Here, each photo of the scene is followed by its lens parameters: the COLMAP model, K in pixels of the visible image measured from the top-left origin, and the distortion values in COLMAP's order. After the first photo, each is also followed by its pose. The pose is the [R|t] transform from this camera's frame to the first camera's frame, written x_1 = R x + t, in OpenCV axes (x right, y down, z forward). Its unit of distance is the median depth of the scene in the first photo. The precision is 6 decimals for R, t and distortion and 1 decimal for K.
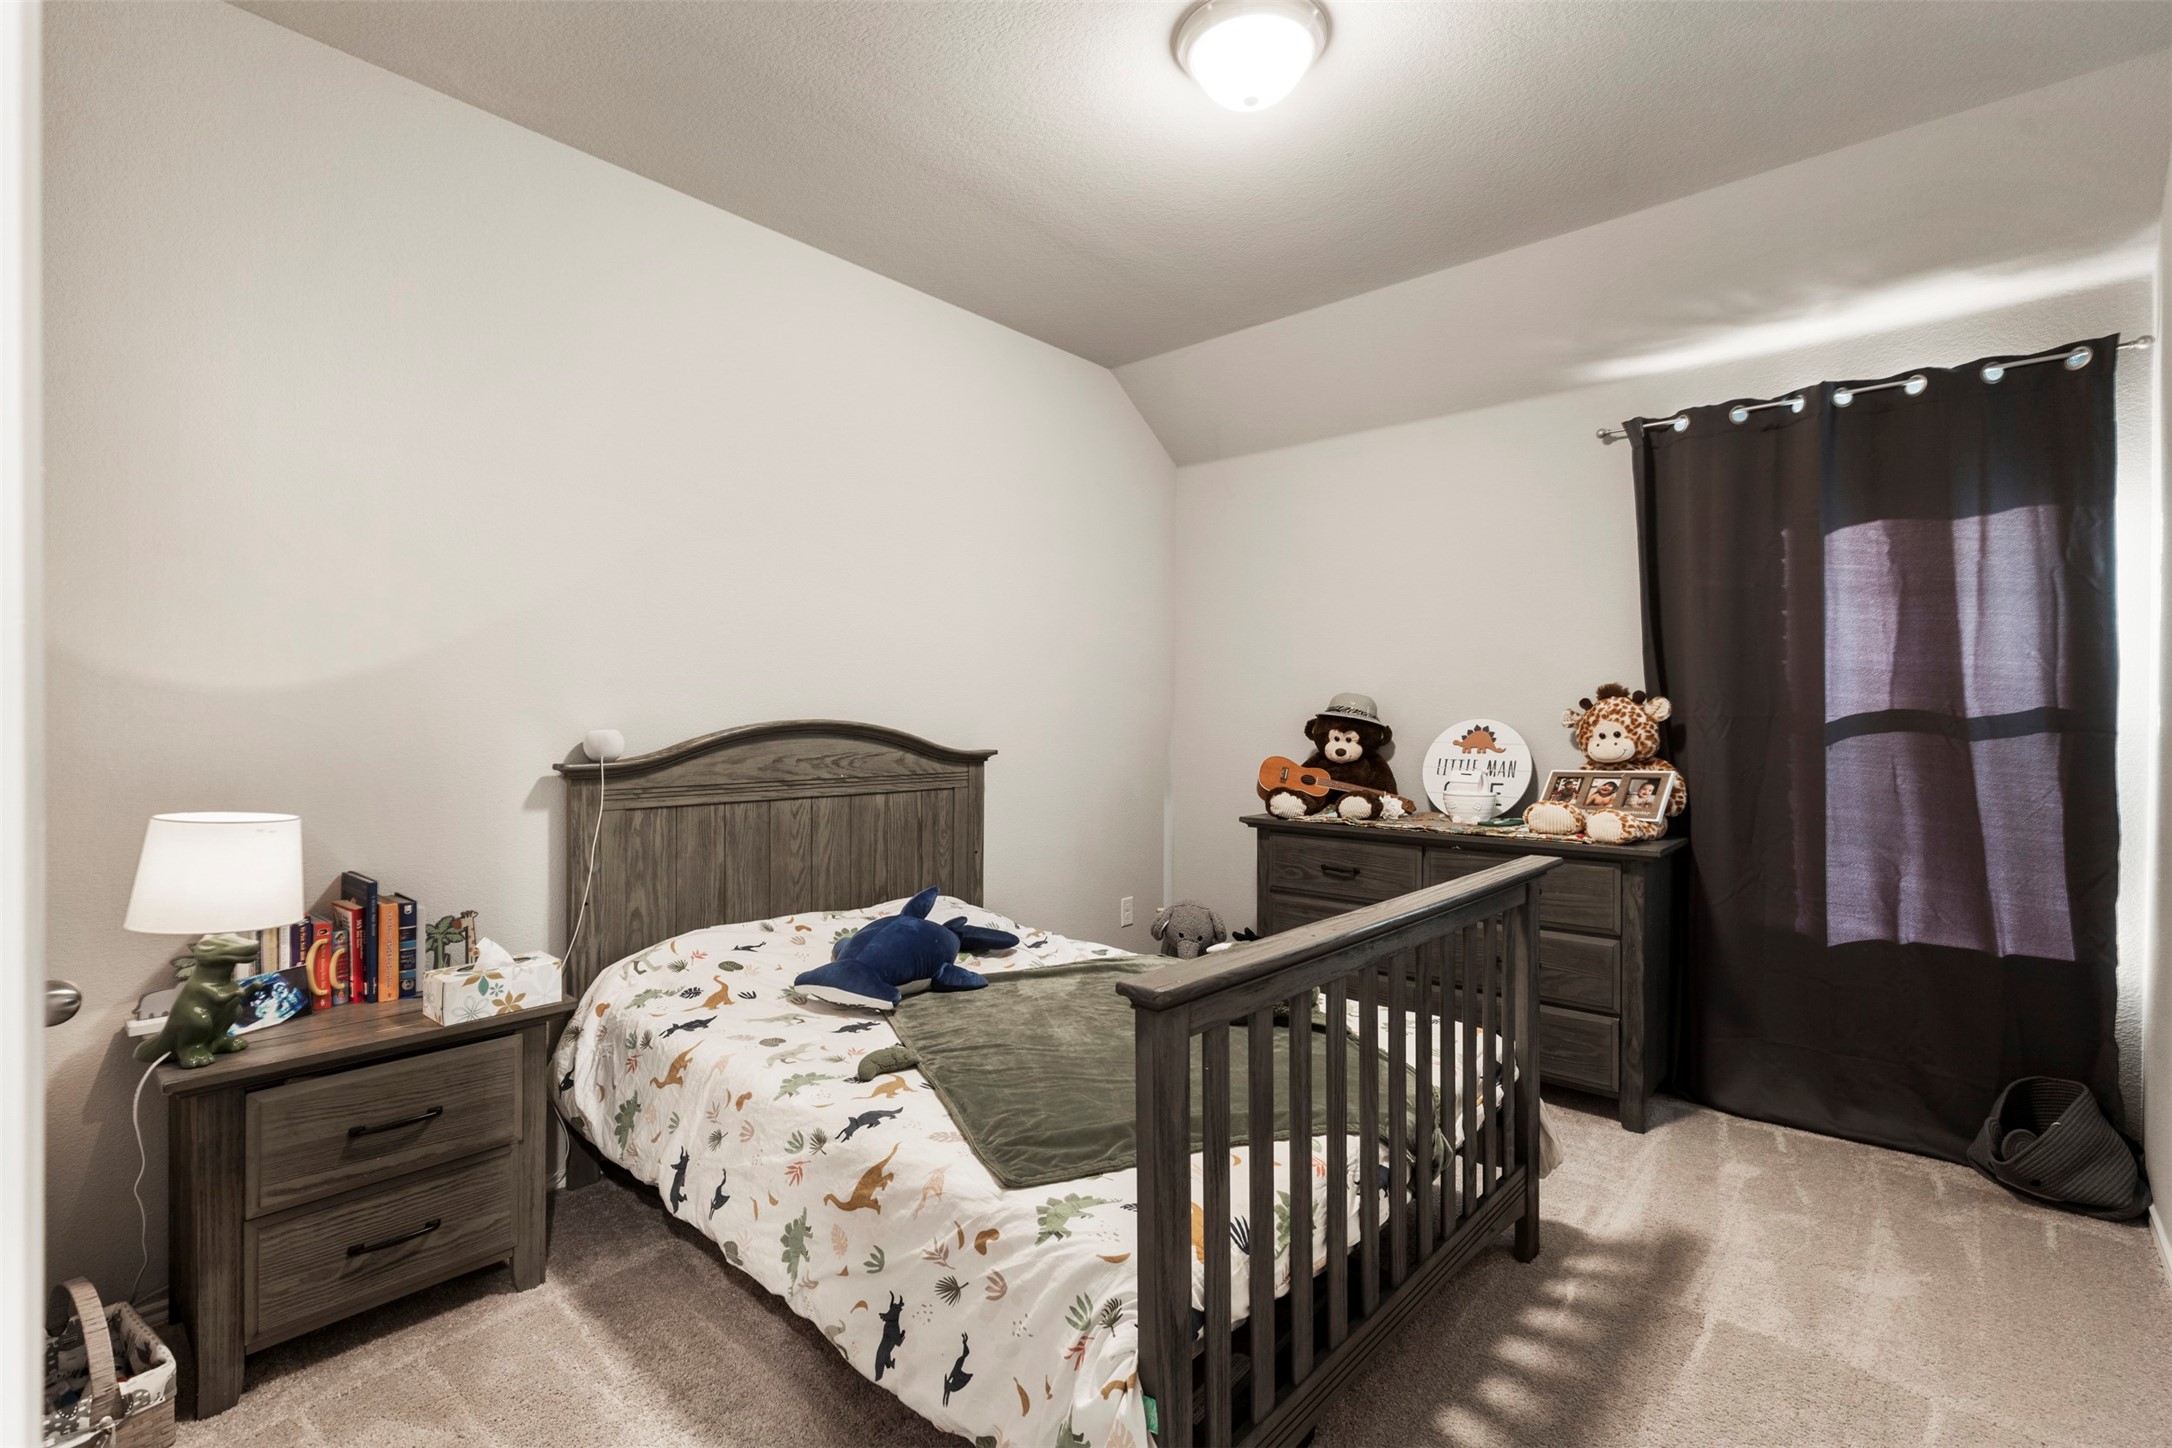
lens RADIAL K [[985.0, 0, 1086.9], [0, 985.0, 699.9], [0, 0, 1]] dist [0.003828, 0.000643]
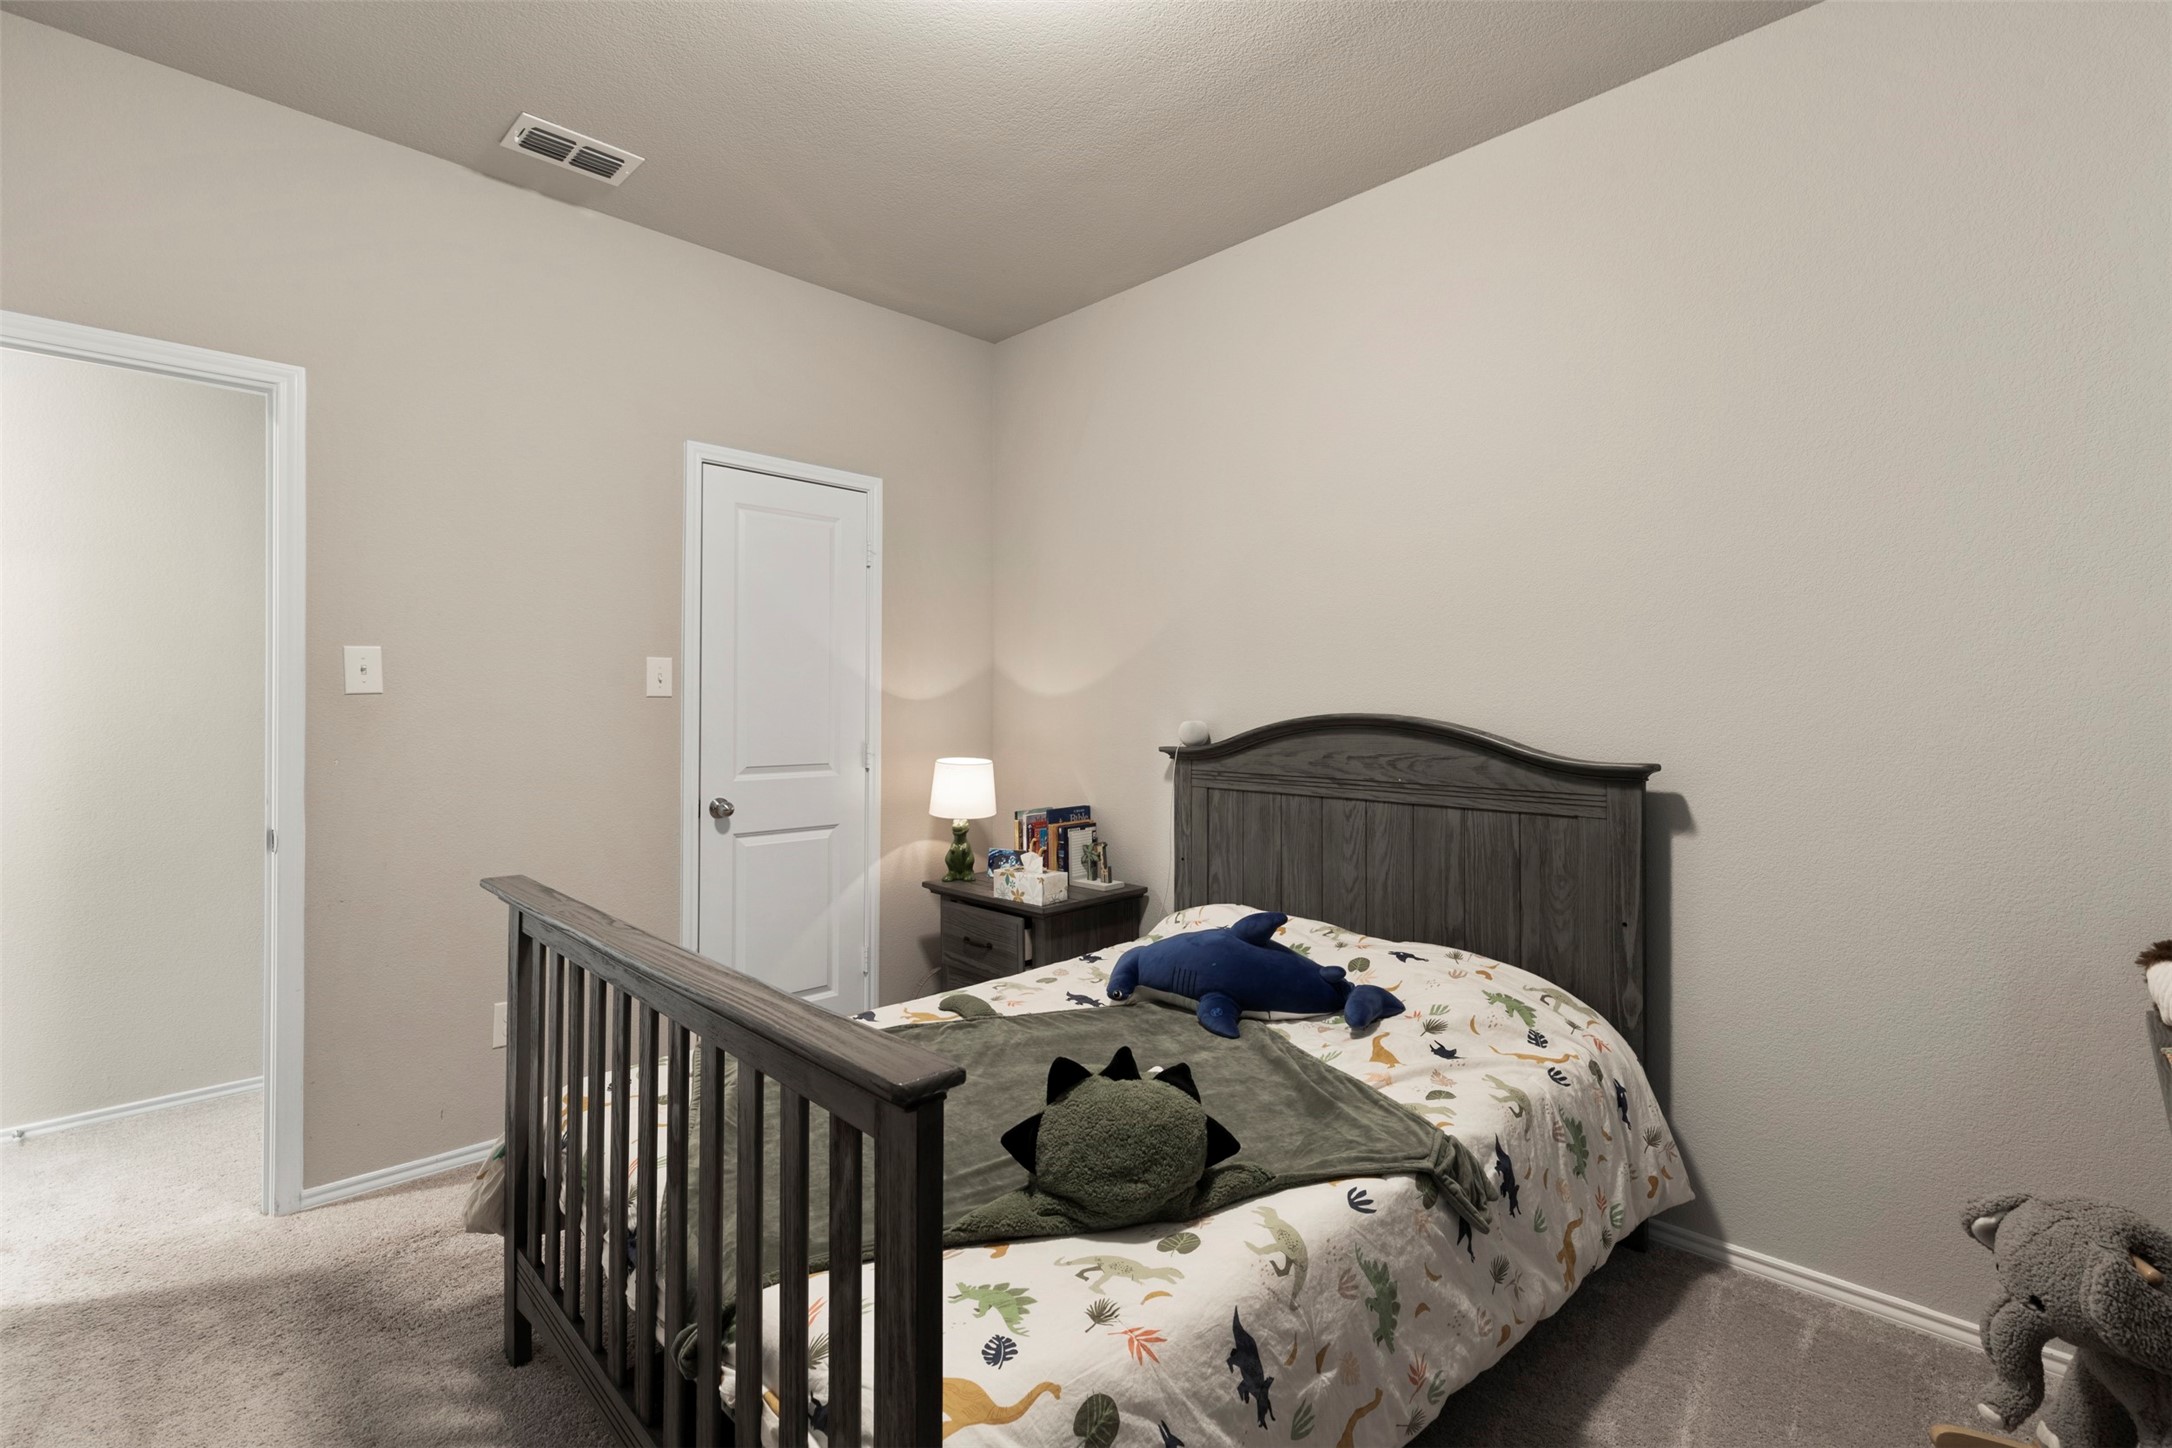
lens RADIAL K [[985.0, 0, 1086.9], [0, 985.0, 699.9], [0, 0, 1]] dist [0.003828, 0.000643]
pose [[-0.070010, -0.007307, -0.997520, 0.641323], [0.018340, 0.999795, -0.008611, 0.011184], [0.997378, -0.018898, -0.069862, 0.827739]]
